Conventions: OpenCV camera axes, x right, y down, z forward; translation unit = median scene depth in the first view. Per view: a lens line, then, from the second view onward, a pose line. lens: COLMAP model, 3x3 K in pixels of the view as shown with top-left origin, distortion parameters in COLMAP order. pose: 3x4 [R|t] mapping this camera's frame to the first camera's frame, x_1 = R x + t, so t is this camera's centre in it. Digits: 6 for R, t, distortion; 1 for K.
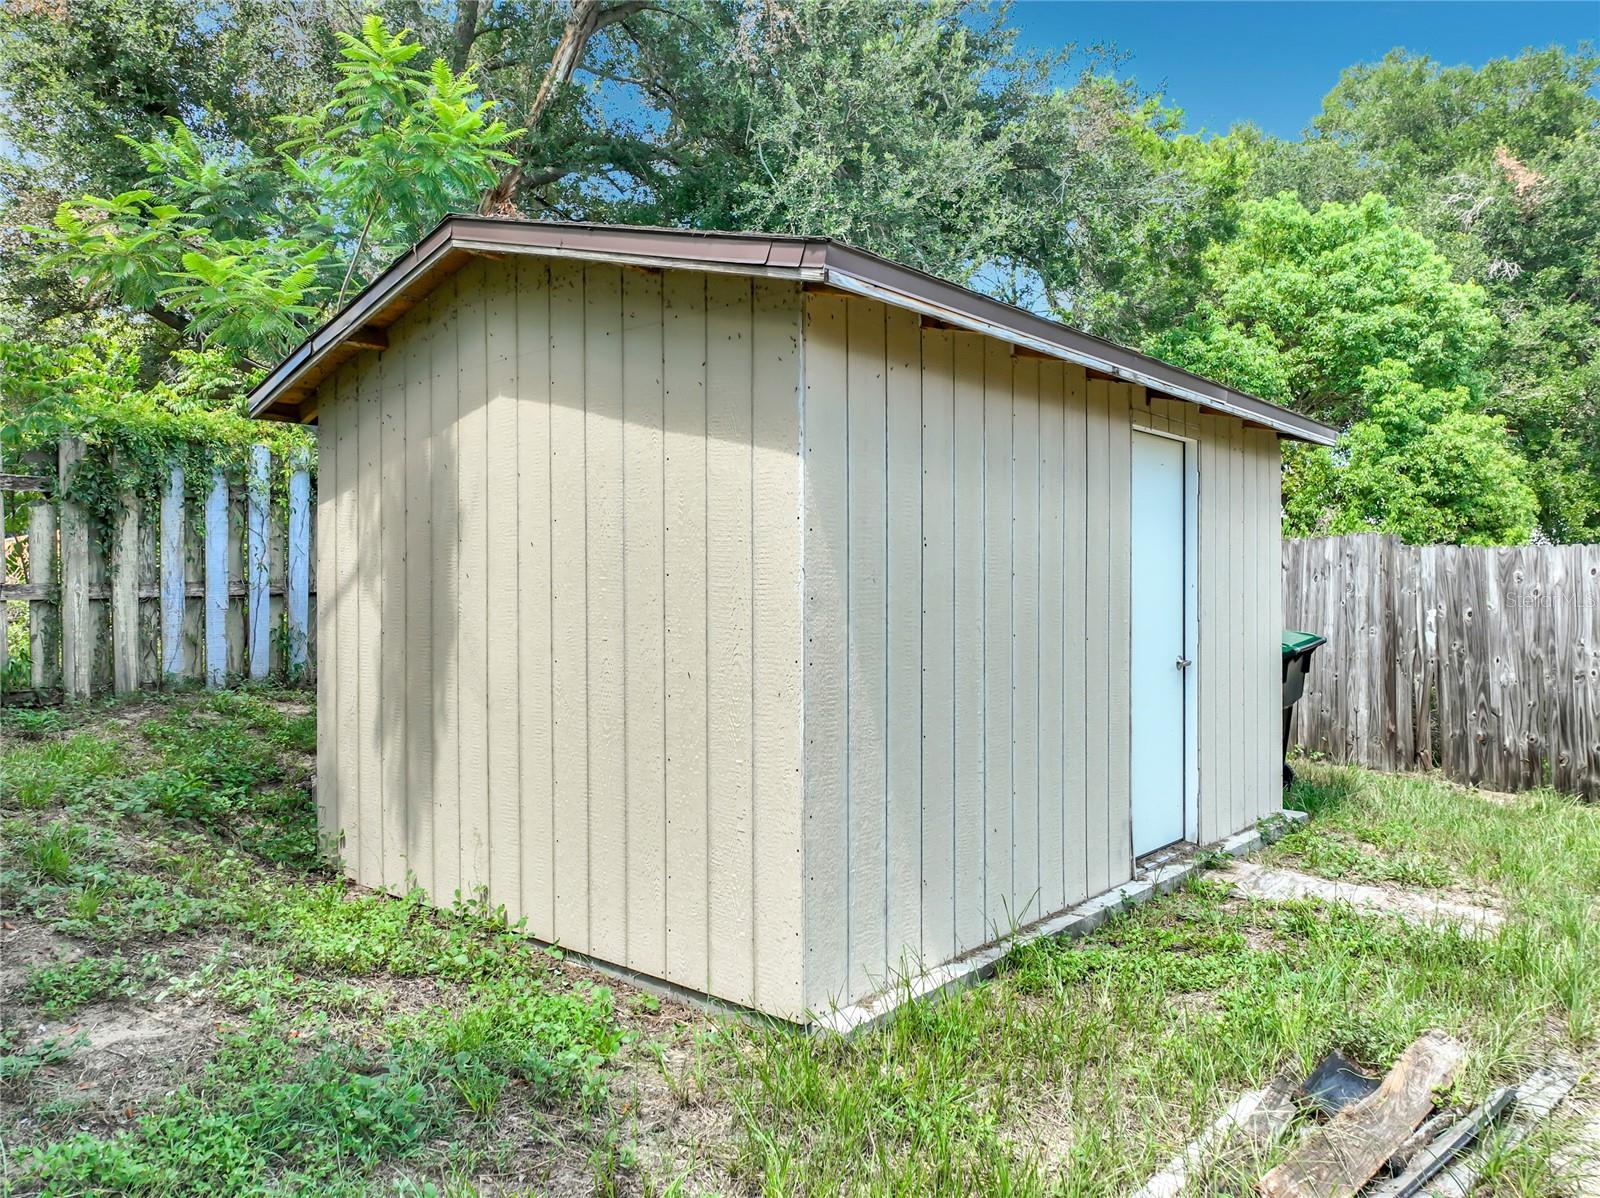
lens RADIAL K [[1144.1, 0, 805.0], [0, 1144.1, 596.9], [0, 0, 1]] dist [-0.009175, 0.040483]
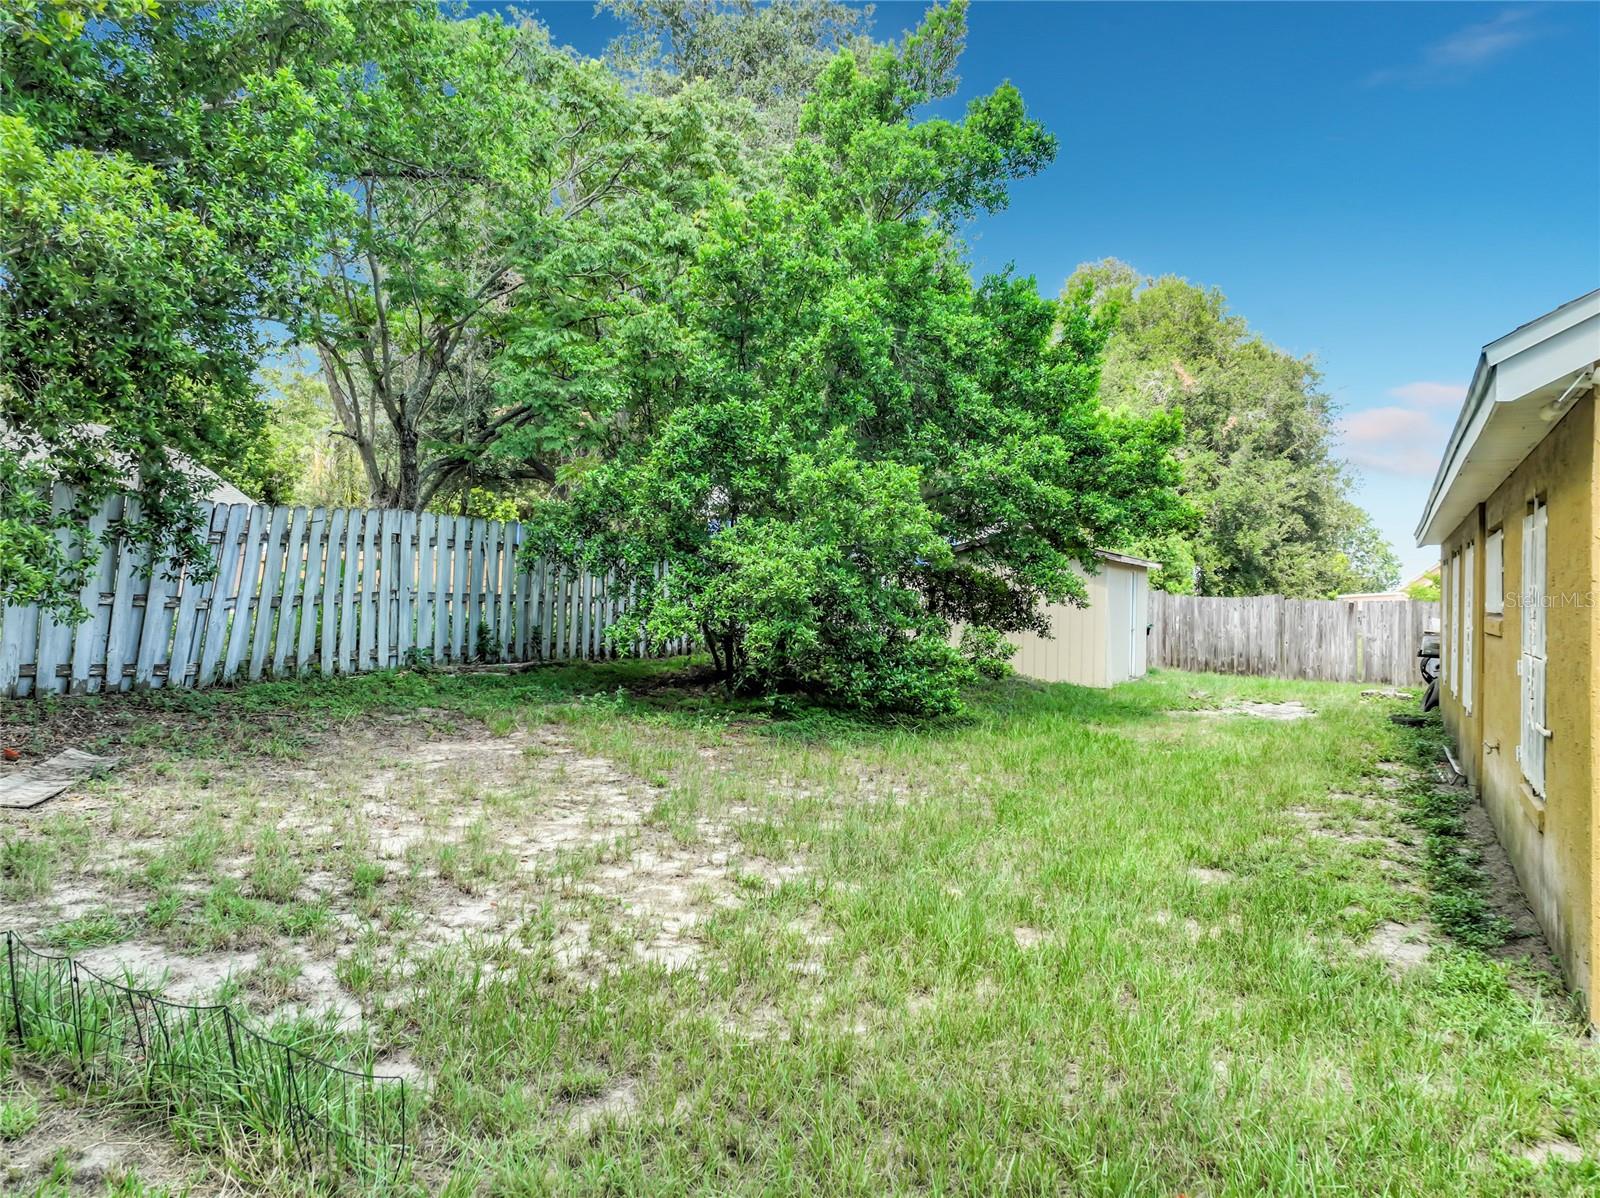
lens RADIAL K [[1144.1, 0, 805.0], [0, 1144.1, 596.9], [0, 0, 1]] dist [-0.009175, 0.040483]
pose [[0.965295, 0.022963, 0.260151, -0.455330], [-0.022708, 0.999734, -0.003987, -0.002195], [-0.260173, -0.002059, 0.965560, -0.635654]]
